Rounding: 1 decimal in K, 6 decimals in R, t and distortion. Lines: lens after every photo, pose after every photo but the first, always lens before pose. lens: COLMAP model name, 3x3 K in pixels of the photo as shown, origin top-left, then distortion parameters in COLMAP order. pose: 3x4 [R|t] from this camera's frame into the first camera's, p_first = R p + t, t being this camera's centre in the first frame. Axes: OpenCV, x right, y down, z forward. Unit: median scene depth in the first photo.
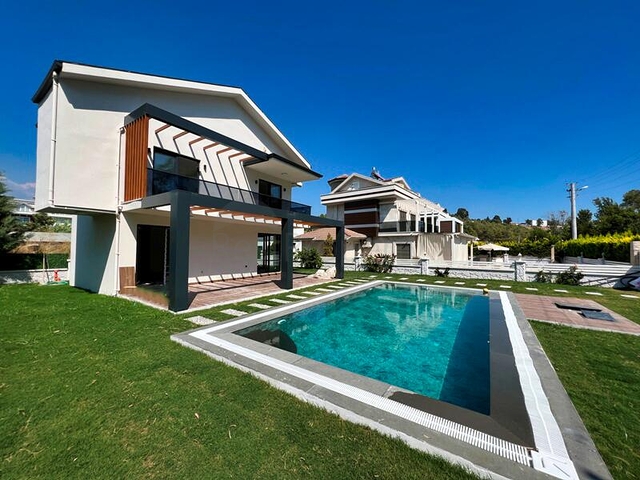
lens RADIAL K [[255.5, 0, 317.1], [0, 255.5, 237.9], [0, 0, 1]] dist [-0.001771, 0.000356]
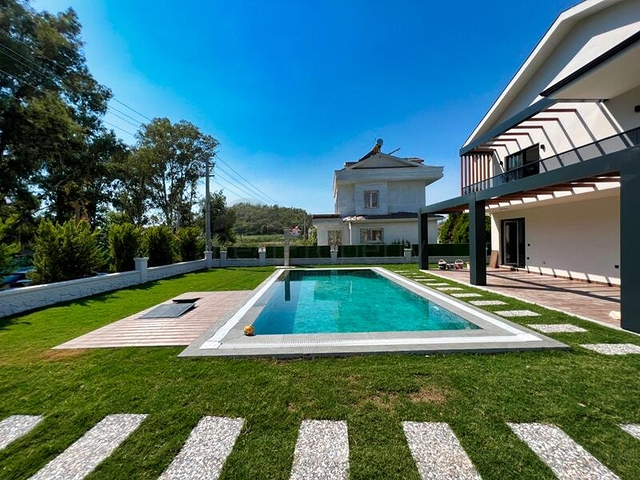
lens RADIAL K [[255.5, 0, 318.7], [0, 255.5, 238.3], [0, 0, 1]] dist [-0.001771, 0.000356]
pose [[-0.820364, -0.001484, -0.571840, 0.622406], [0.025102, 0.998939, -0.038602, 0.051628], [0.571291, -0.046022, -0.819457, 1.093172]]
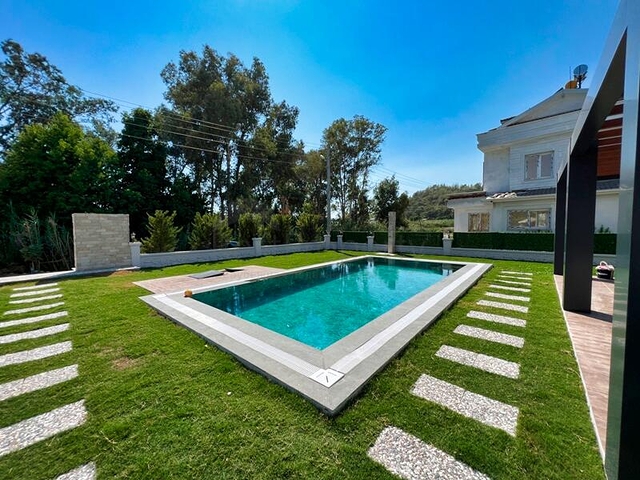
lens RADIAL K [[255.5, 0, 316.4], [0, 255.5, 240.7], [0, 0, 1]] dist [-0.001771, 0.000356]
pose [[-0.992622, -0.008900, 0.120919, 0.228045], [-0.006145, 0.999713, 0.023141, 0.052737], [-0.121091, 0.022227, -0.992393, 1.179372]]
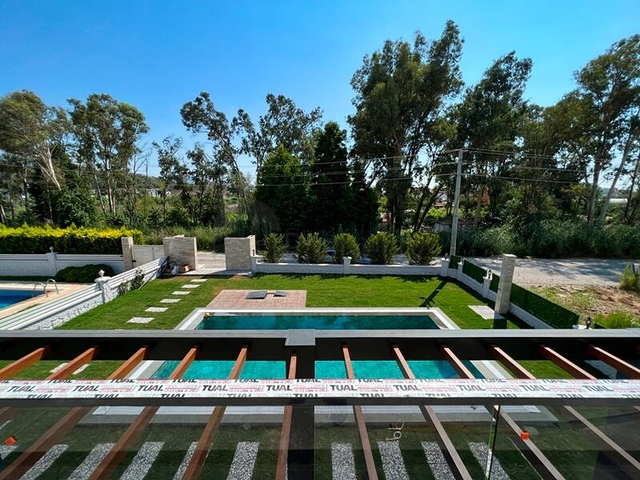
lens RADIAL K [[255.5, 0, 317.9], [0, 255.5, 240.3], [0, 0, 1]] dist [-0.001771, 0.000356]
pose [[-0.571107, -0.159014, 0.805327, -0.272535], [-0.042536, 0.985473, 0.164419, -0.207951], [-0.819773, 0.059645, -0.569575, 0.909209]]
